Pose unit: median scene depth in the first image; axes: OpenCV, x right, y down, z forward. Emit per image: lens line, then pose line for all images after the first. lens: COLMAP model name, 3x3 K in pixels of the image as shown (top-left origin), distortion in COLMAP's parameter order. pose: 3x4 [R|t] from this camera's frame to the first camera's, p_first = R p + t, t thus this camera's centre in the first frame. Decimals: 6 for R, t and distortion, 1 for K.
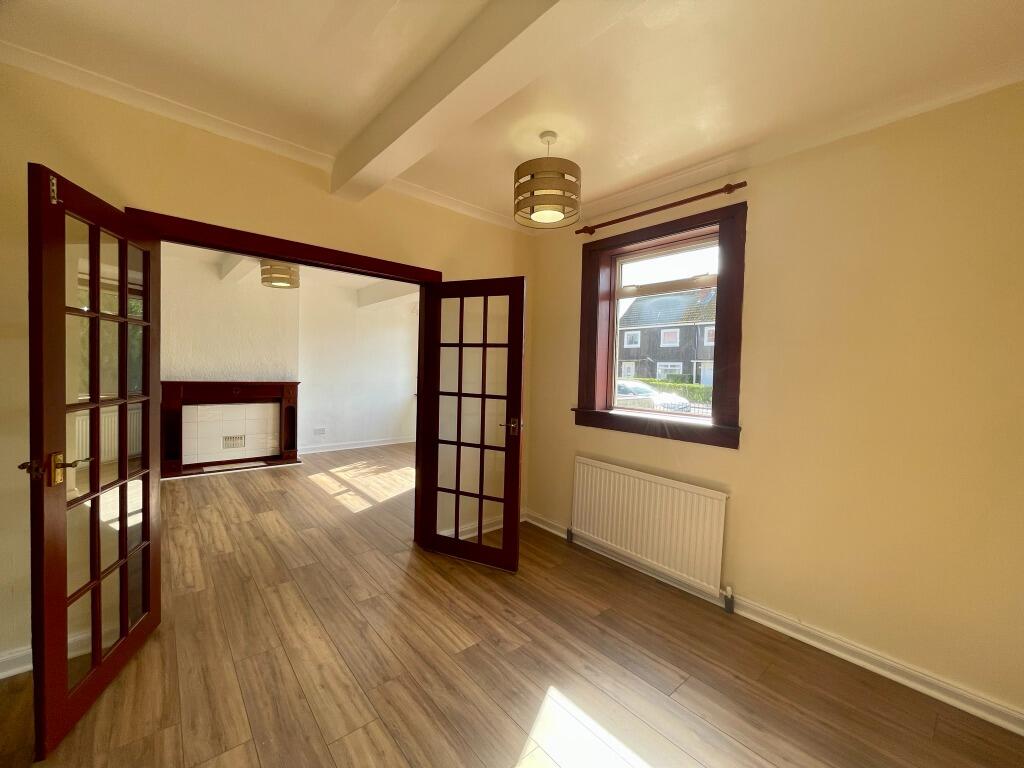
lens RADIAL K [[412.9, 0, 514.1], [0, 412.9, 380.4], [0, 0, 1]] dist [-0.002565, -0.000204]
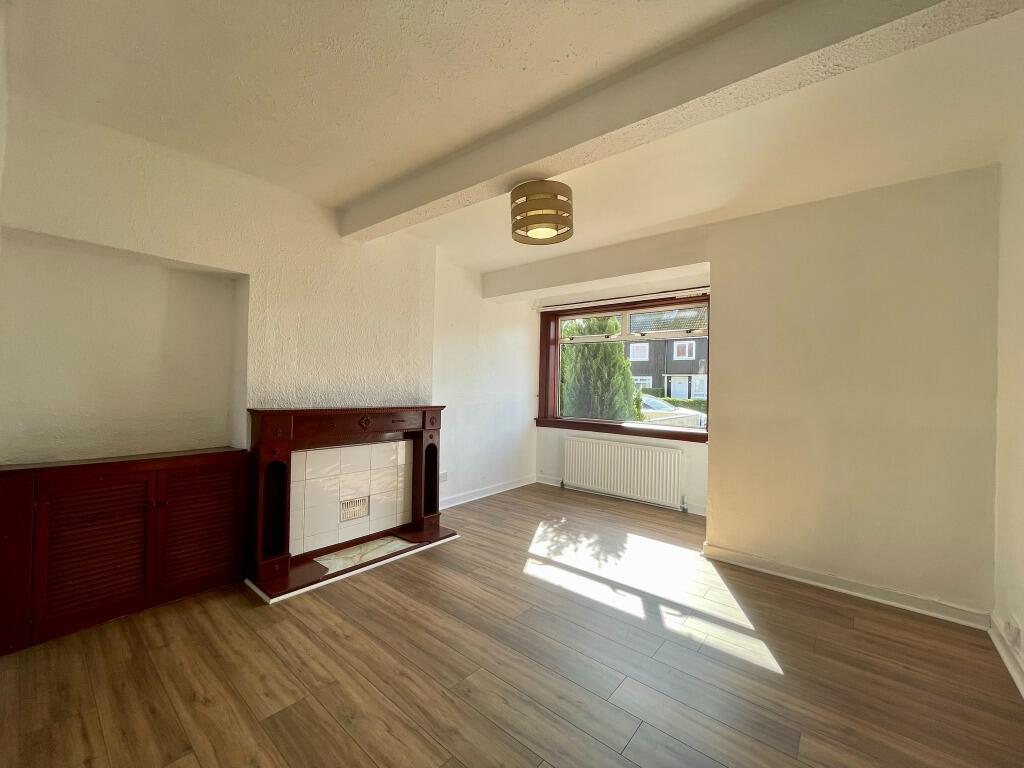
lens RADIAL K [[410.4, 0, 512.0], [0, 410.4, 384.0], [0, 0, 1]] dist [-0.003886, -0.000152]
pose [[0.986383, -0.003204, 0.164436, -0.717345], [0.007412, 0.999660, -0.024984, -0.018079], [-0.164300, 0.025862, 0.986071, 0.491218]]
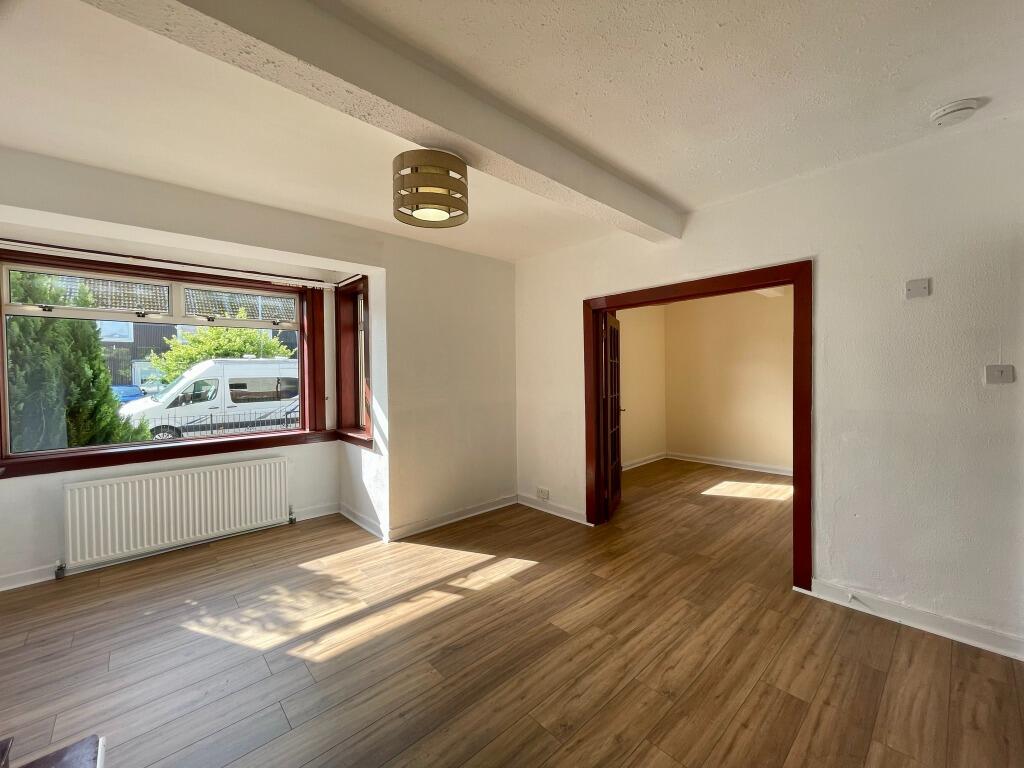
lens RADIAL K [[410.4, 0, 512.0], [0, 410.4, 384.0], [0, 0, 1]] dist [-0.003886, -0.000152]
pose [[-0.021864, -0.050522, 0.998484, -1.062522], [0.043280, 0.997738, 0.051432, -0.064246], [-0.998824, 0.044338, -0.019628, 0.955176]]
